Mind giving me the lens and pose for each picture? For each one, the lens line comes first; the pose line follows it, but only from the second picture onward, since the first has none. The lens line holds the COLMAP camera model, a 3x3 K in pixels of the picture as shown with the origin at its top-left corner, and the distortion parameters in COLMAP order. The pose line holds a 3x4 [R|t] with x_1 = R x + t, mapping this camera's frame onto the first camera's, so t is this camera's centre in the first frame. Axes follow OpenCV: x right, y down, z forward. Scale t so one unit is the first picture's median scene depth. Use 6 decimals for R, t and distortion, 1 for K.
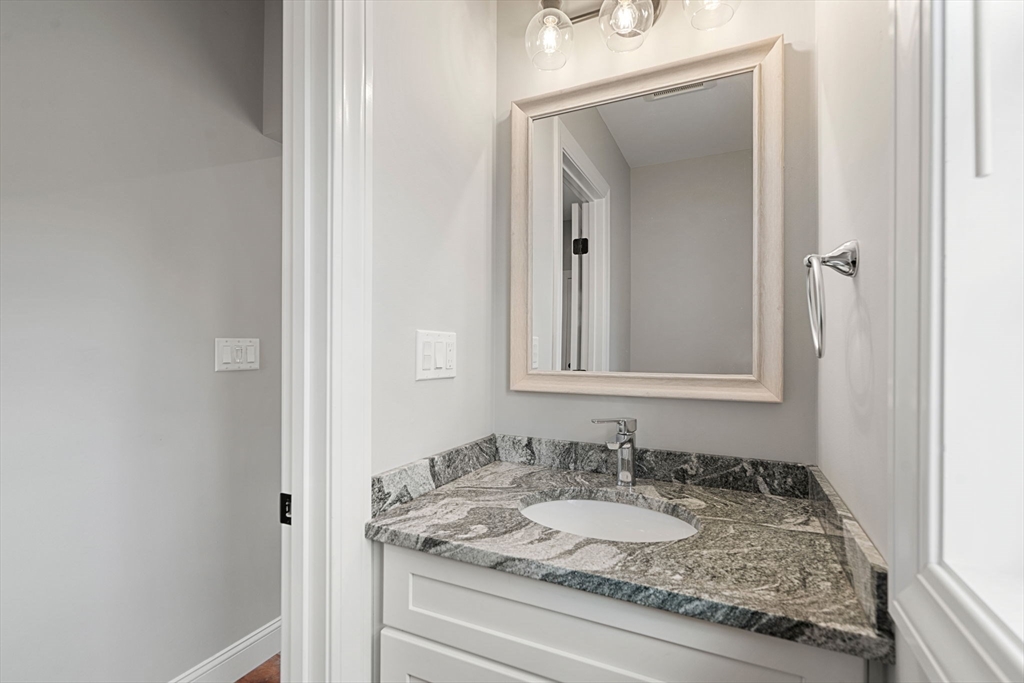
lens RADIAL K [[466.1, 0, 507.1], [0, 466.1, 346.1], [0, 0, 1]] dist [0.000929, 0.000196]
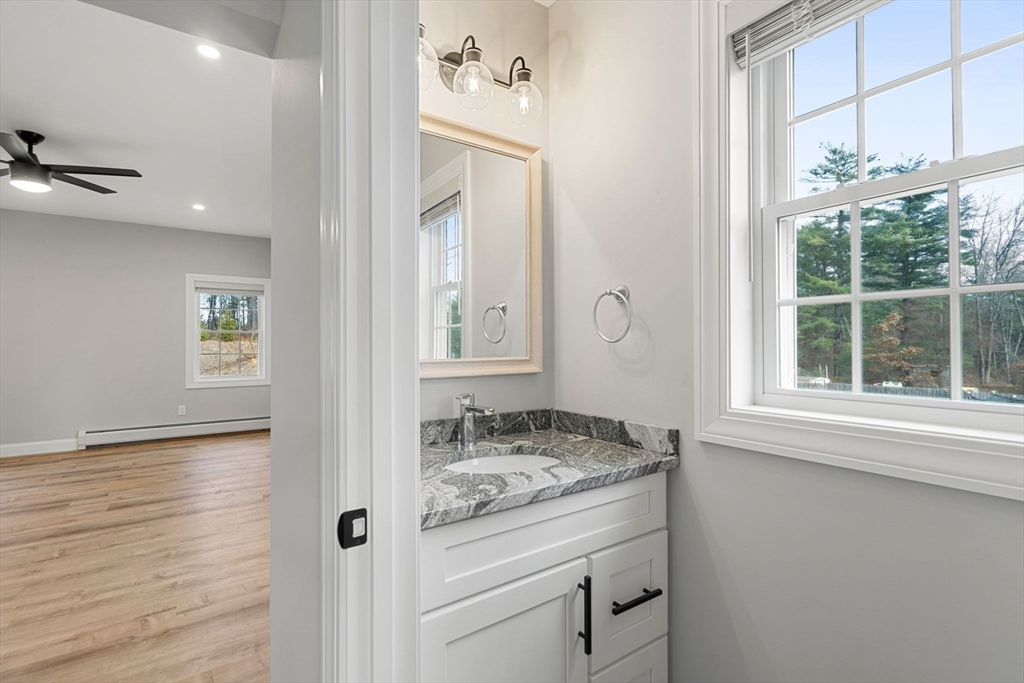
lens RADIAL K [[466.1, 0, 508.7], [0, 466.1, 341.1], [0, 0, 1]] dist [0.000929, 0.000196]
pose [[0.488860, 0.004216, 0.872352, -1.041437], [0.003817, 0.999968, -0.006972, 0.026665], [-0.872354, 0.006738, 0.488828, 0.354316]]
